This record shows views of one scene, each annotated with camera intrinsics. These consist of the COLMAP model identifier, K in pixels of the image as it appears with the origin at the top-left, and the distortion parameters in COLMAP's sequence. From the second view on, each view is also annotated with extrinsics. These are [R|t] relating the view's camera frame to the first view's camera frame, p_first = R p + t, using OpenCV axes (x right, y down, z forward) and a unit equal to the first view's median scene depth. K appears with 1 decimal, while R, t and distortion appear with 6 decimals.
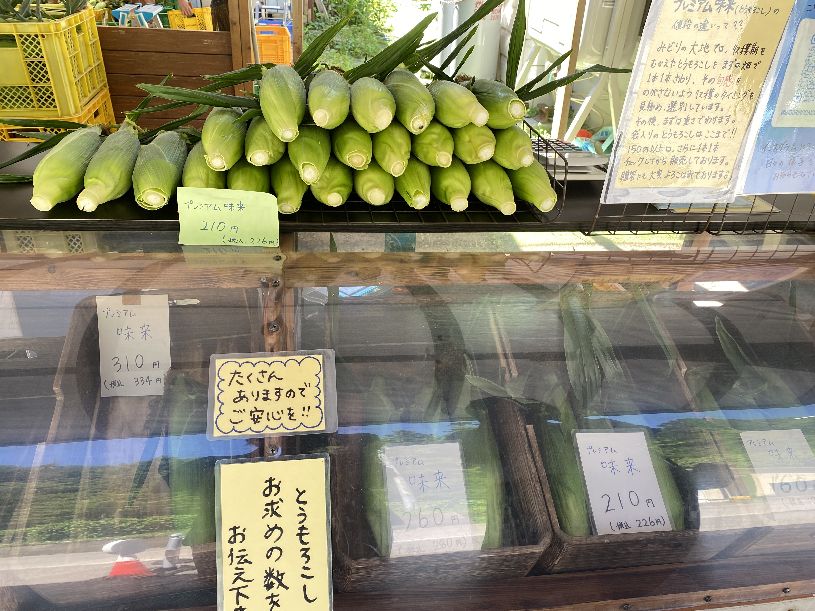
lens RADIAL K [[623.1, 0, 407.9], [0, 623.1, 305.2], [0, 0, 1]] dist [0.007057, -0.019881]
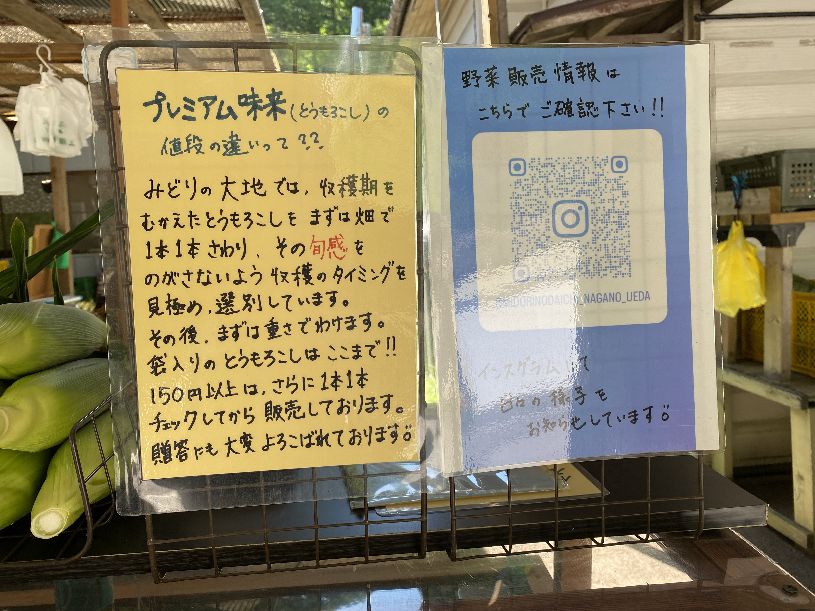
lens RADIAL K [[623.1, 0, 406.9], [0, 623.1, 304.9], [0, 0, 1]] dist [0.007057, -0.019881]
pose [[0.995422, -0.091484, -0.027673, 0.578247], [0.069766, 0.893380, -0.443852, -0.090606], [0.065328, 0.439890, 0.895673, 0.570533]]
